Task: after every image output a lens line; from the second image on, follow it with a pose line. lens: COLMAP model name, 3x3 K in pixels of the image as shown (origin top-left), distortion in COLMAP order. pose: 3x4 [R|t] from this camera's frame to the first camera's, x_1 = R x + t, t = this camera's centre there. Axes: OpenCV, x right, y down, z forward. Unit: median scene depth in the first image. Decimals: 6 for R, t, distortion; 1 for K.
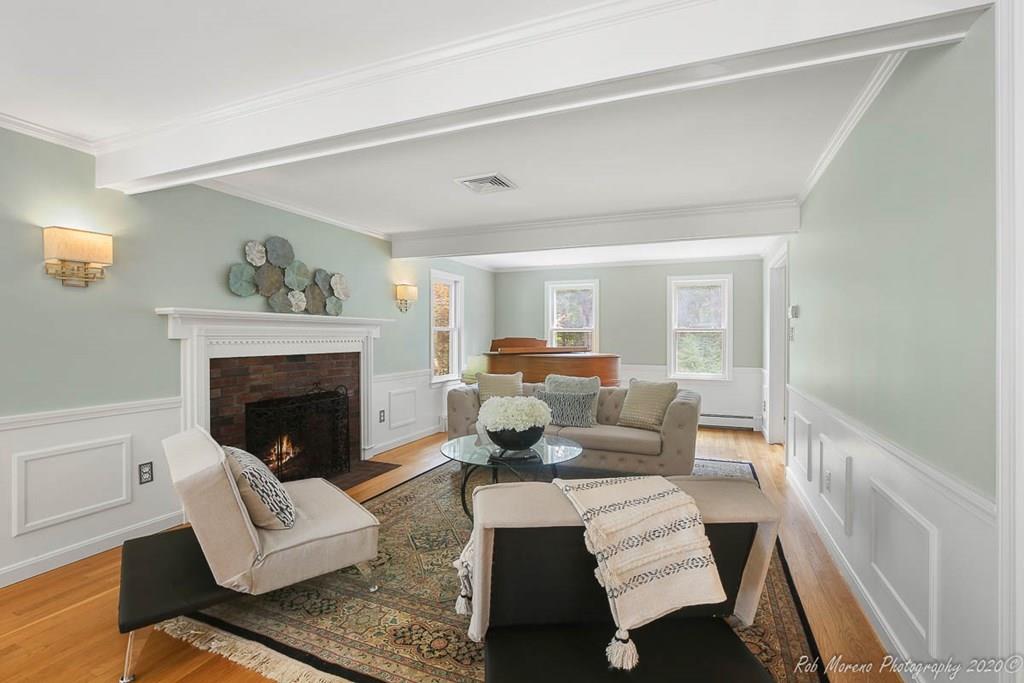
lens RADIAL K [[468.6, 0, 515.4], [0, 468.6, 339.5], [0, 0, 1]] dist [-0.013178, 0.000041]
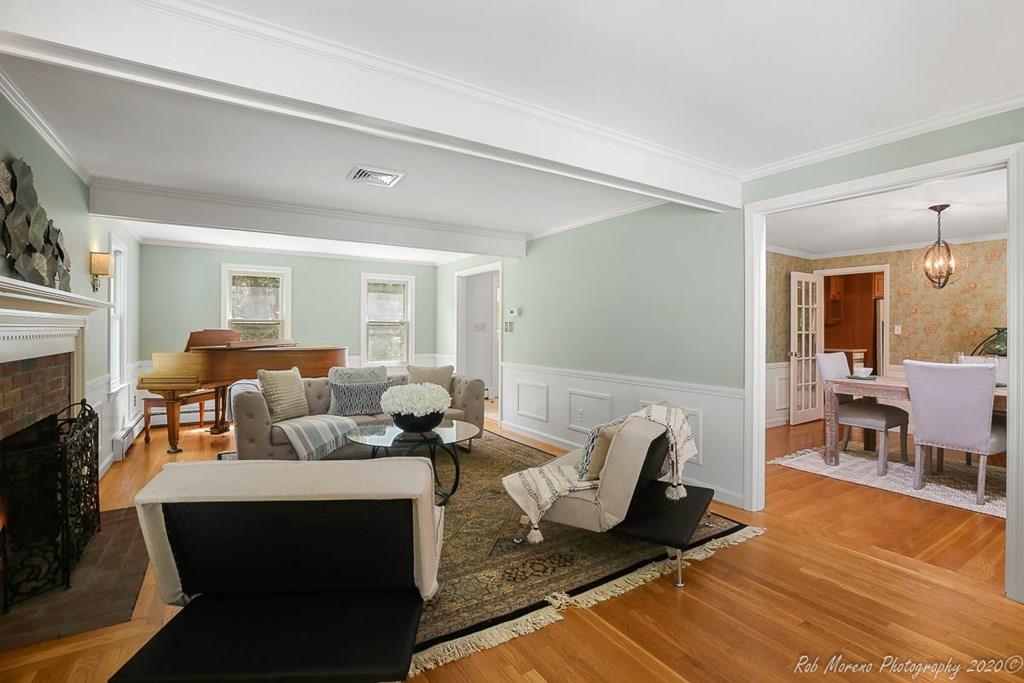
lens RADIAL K [[468.6, 0, 516.1], [0, 468.6, 333.7], [0, 0, 1]] dist [-0.013178, 0.000041]
pose [[0.581838, -0.009598, 0.813248, -0.601440], [0.005419, 0.999954, 0.007924, -0.000542], [-0.813287, -0.000204, 0.581863, 0.147037]]
